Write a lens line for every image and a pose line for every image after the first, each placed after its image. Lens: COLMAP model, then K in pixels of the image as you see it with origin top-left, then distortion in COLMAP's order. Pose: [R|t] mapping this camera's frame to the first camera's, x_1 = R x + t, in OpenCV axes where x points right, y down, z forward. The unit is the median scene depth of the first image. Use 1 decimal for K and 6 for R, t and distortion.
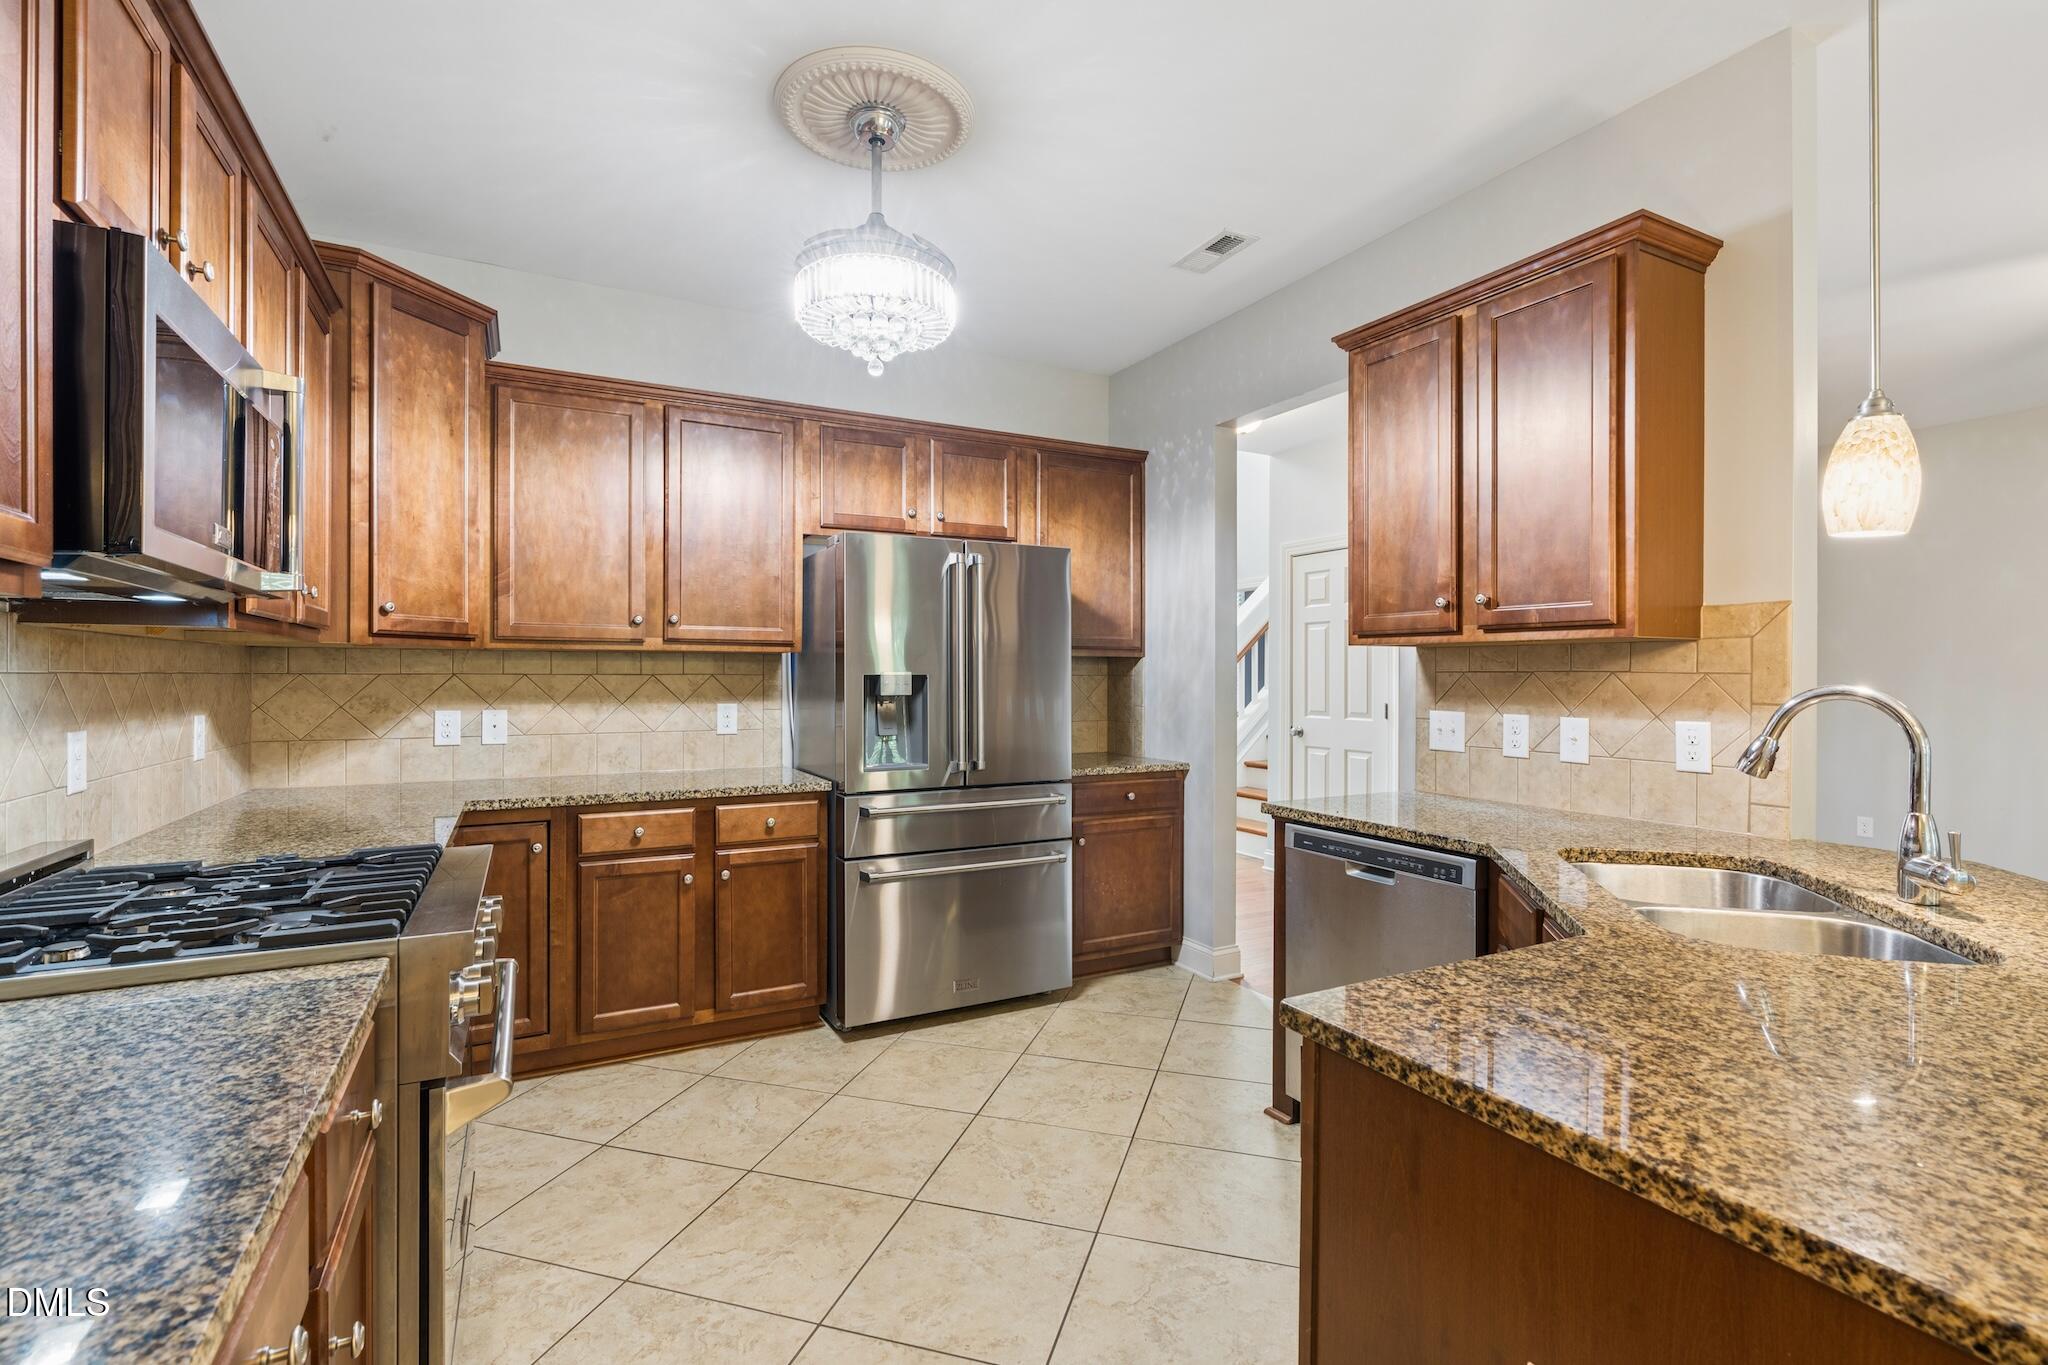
lens RADIAL K [[933.5, 0, 1033.0], [0, 933.5, 679.3], [0, 0, 1]] dist [-0.003854, 0.003702]
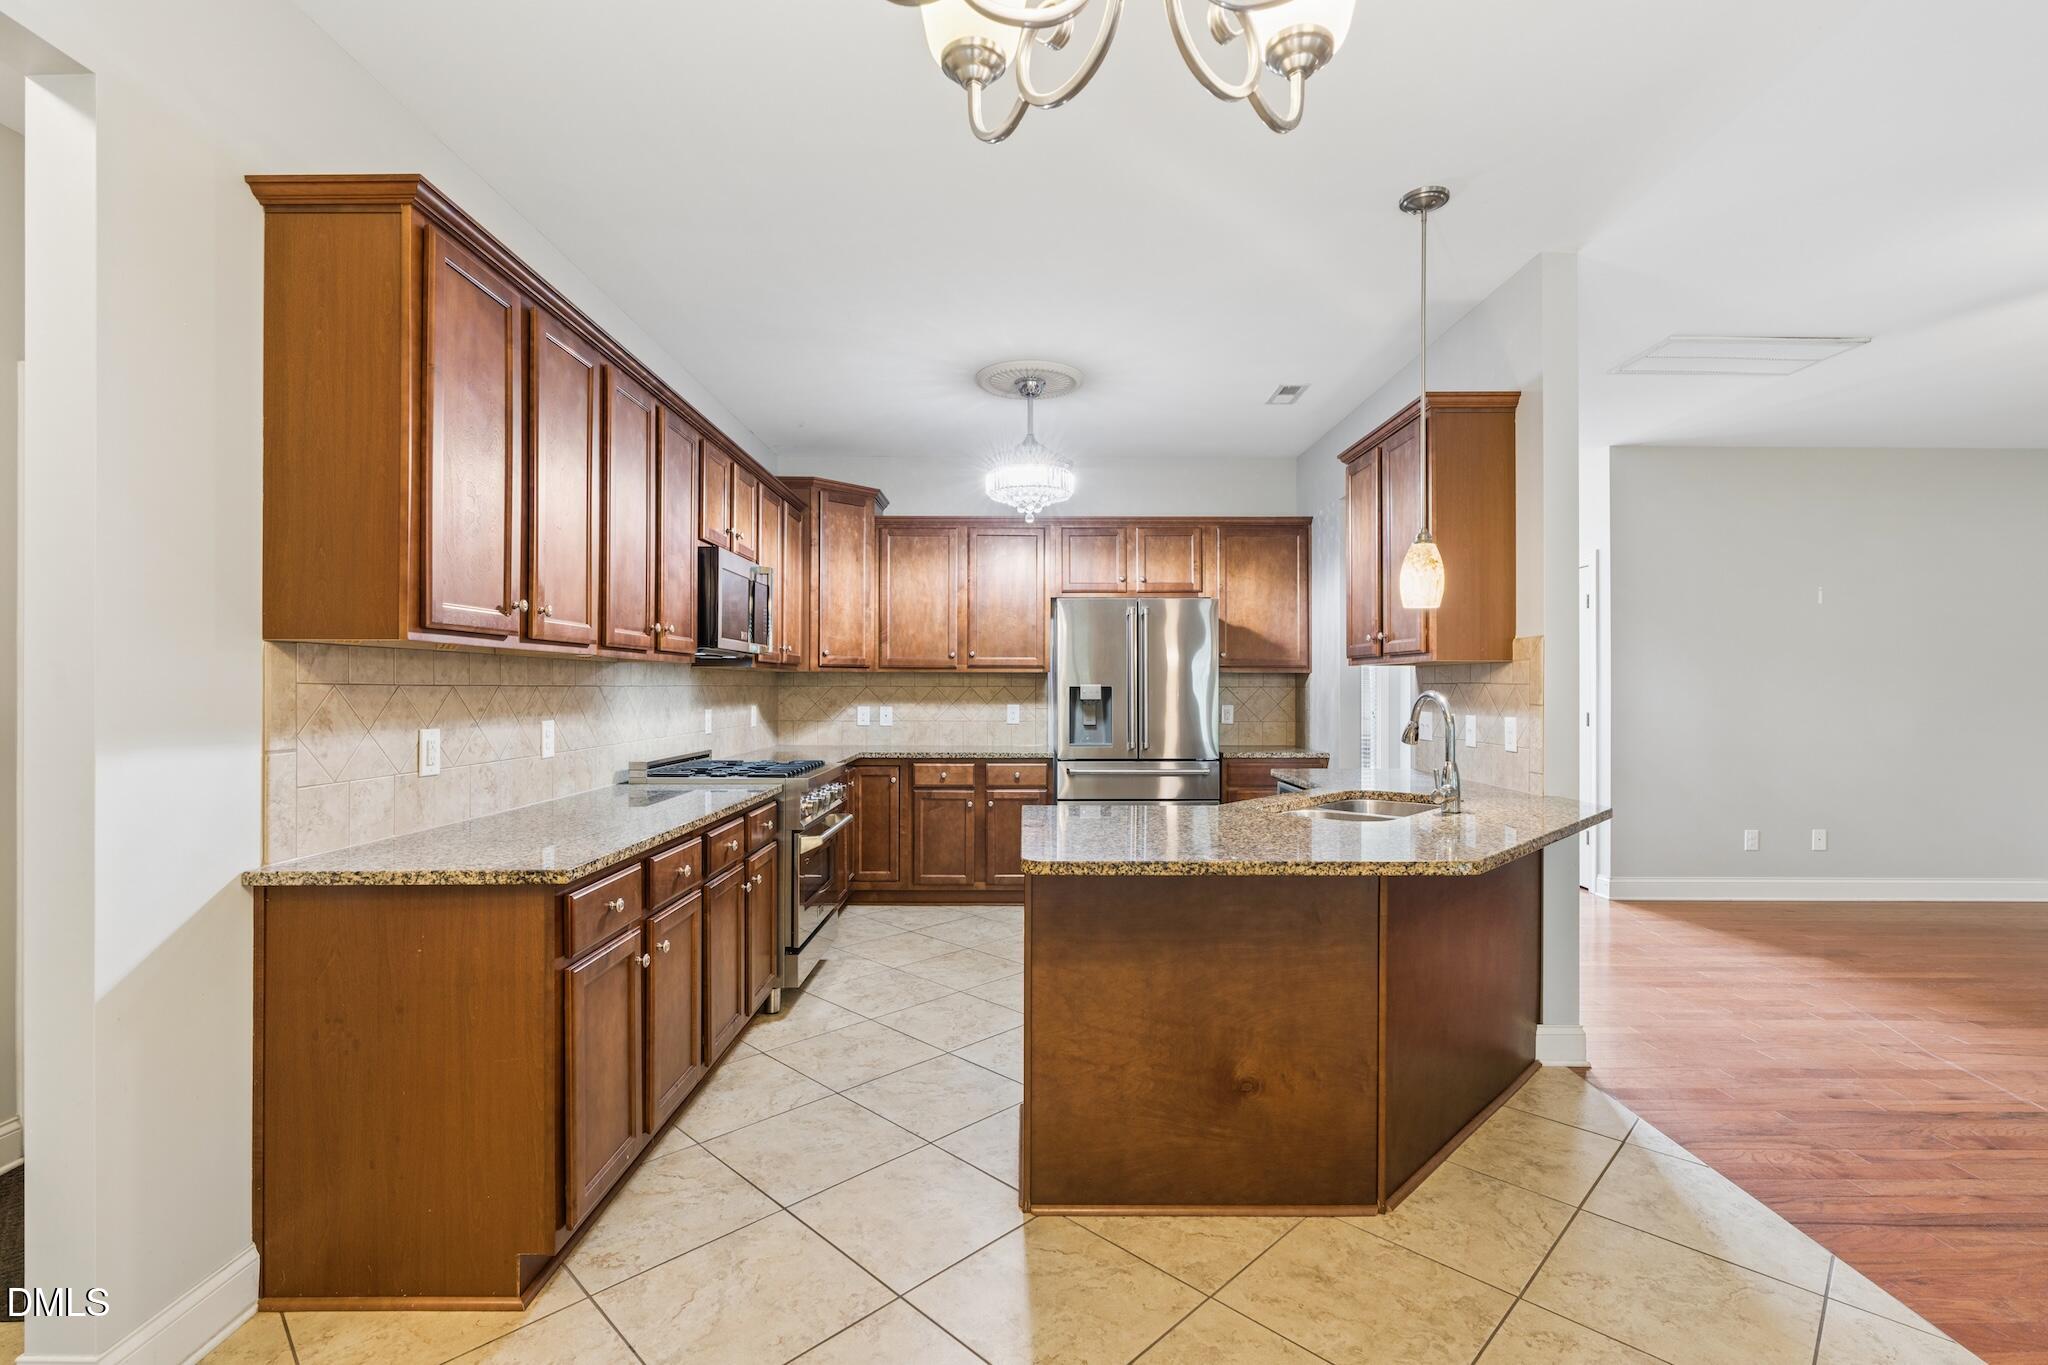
lens RADIAL K [[933.5, 0, 1038.4], [0, 933.5, 684.3], [0, 0, 1]] dist [-0.003854, 0.003702]
pose [[0.888455, -0.002540, -0.458957, 0.531626], [-0.001405, 0.999965, -0.008253, 0.005261], [0.458962, 0.007977, 0.888420, -0.477524]]
